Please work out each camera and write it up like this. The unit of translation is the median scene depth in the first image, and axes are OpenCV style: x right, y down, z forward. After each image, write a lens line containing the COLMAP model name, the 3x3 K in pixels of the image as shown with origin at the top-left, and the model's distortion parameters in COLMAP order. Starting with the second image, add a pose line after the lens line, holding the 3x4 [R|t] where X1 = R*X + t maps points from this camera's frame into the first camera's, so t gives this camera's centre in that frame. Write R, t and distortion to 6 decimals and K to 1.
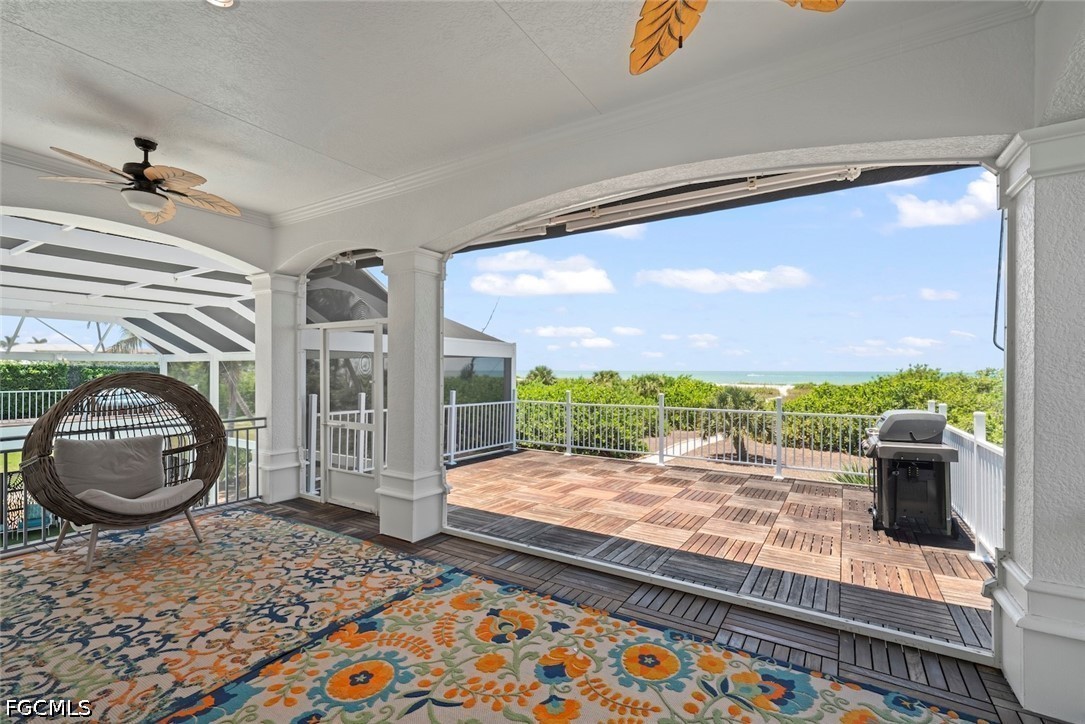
lens RADIAL K [[494.2, 0, 544.7], [0, 494.2, 371.3], [0, 0, 1]] dist [0.011521, 0.001316]
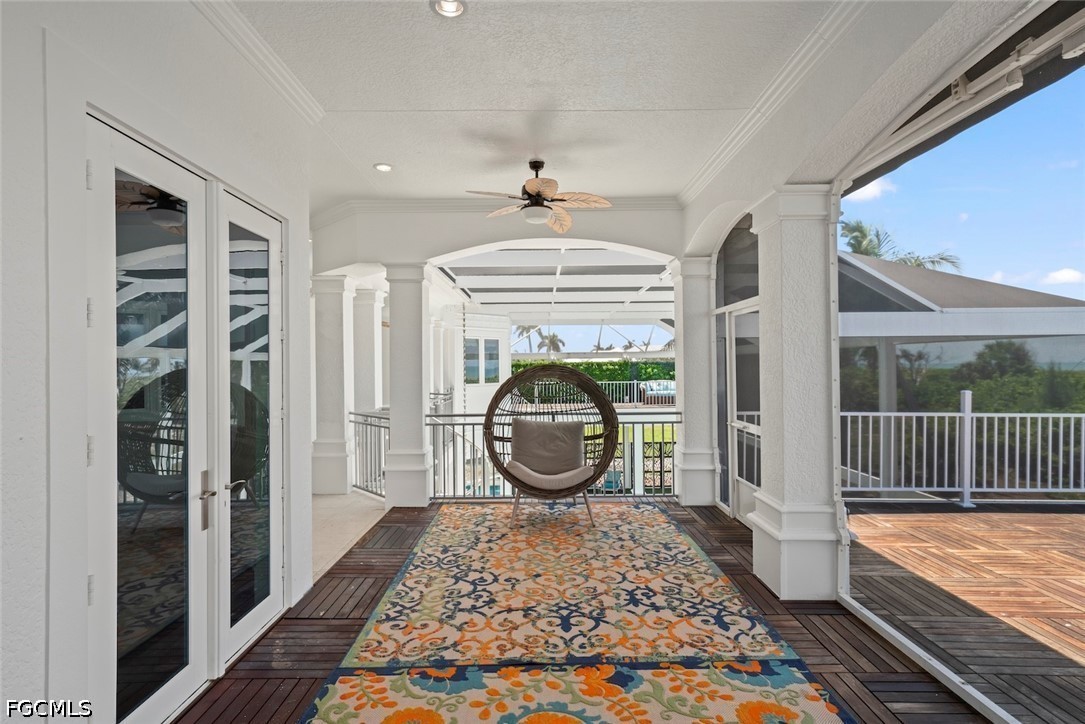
lens RADIAL K [[548.2, 0, 542.5], [0, 548.2, 362.0], [0, 0, 1]] dist [0.011508, 0.001021]
pose [[0.533323, -0.015822, -0.845763, 0.262223], [0.009851, 0.999873, -0.012494, 0.012273], [0.845854, -0.001668, 0.533412, 0.335014]]
